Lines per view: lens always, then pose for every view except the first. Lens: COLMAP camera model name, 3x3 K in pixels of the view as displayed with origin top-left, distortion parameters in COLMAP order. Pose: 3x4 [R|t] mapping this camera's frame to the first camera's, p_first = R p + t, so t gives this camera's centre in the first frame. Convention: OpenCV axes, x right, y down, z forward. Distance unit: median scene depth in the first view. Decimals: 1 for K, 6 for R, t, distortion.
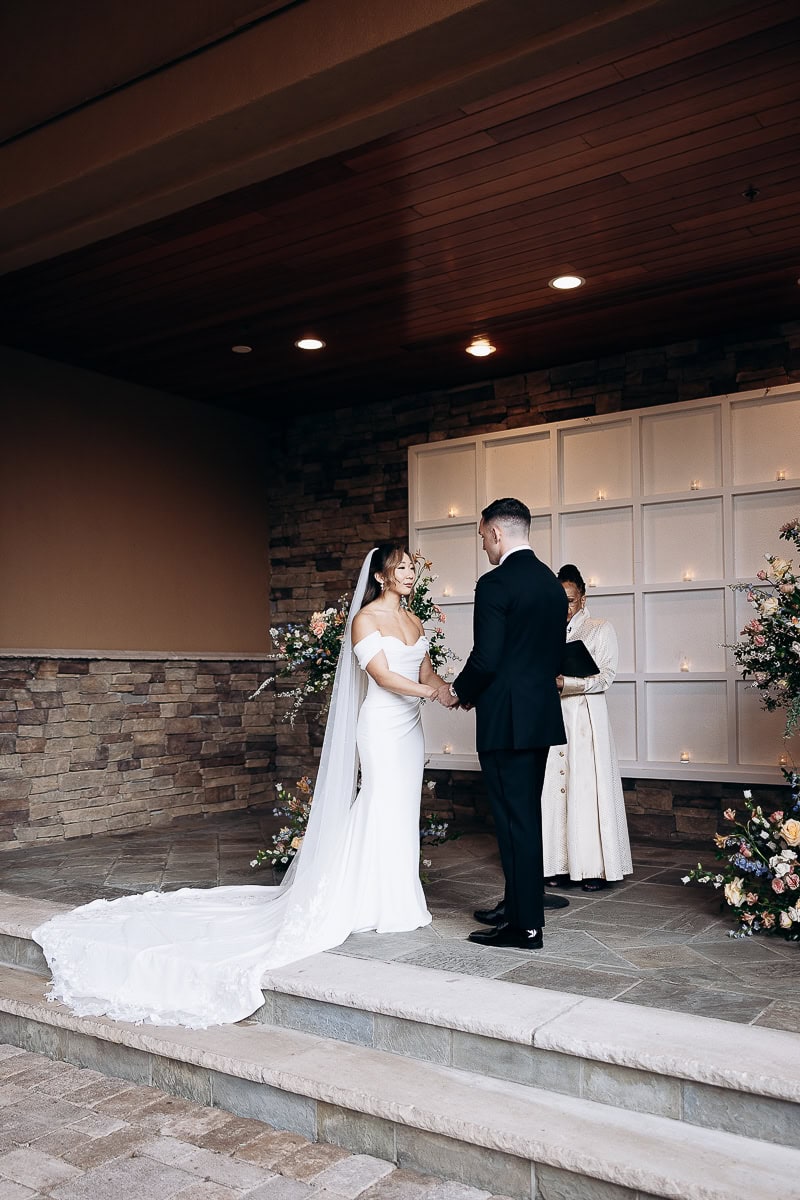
lens RADIAL K [[1054.7, 0, 413.9], [0, 1054.7, 648.7], [0, 0, 1]] dist [-0.030731, 0.005558]
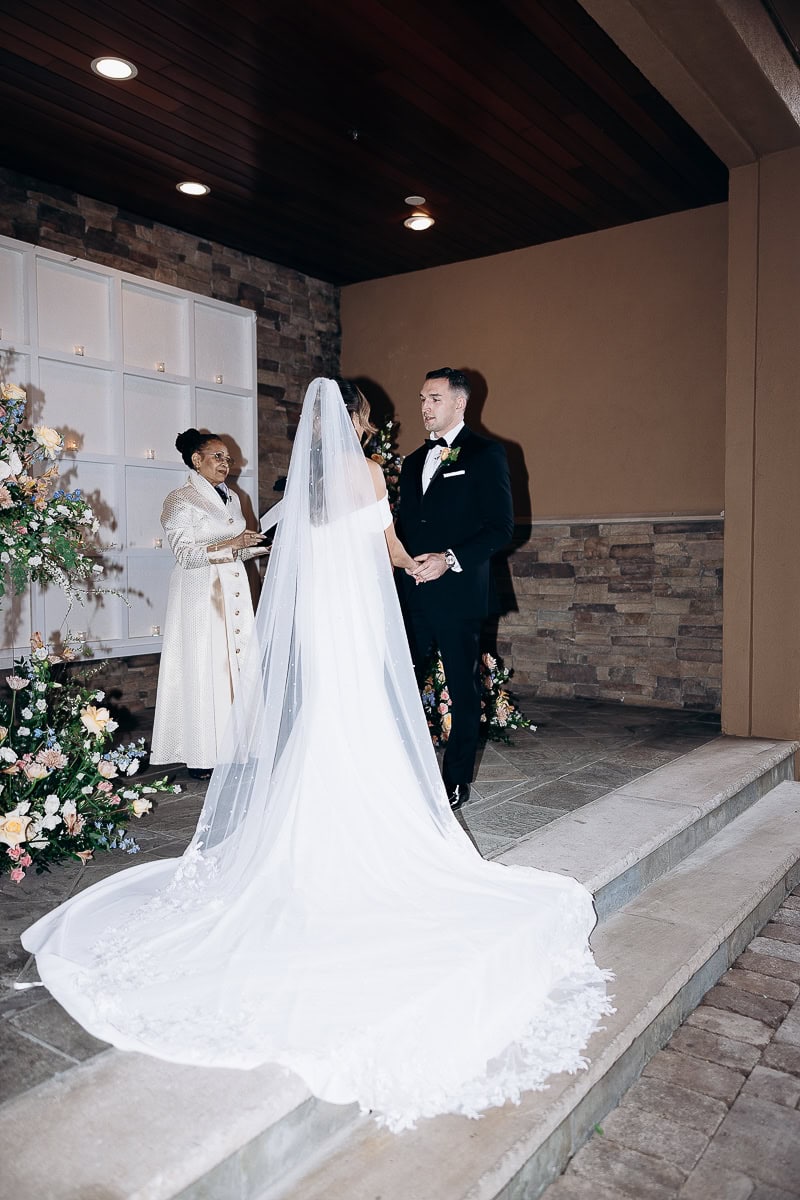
lens RADIAL K [[934.6, 0, 400.0], [0, 934.6, 605.3], [0, 0, 1]] dist [0.007923, -0.015409]
pose [[0.025081, -0.042528, 0.998780, -0.468170], [-0.021729, 0.998835, 0.043076, 0.026521], [-0.999449, -0.022783, 0.024128, 0.588121]]
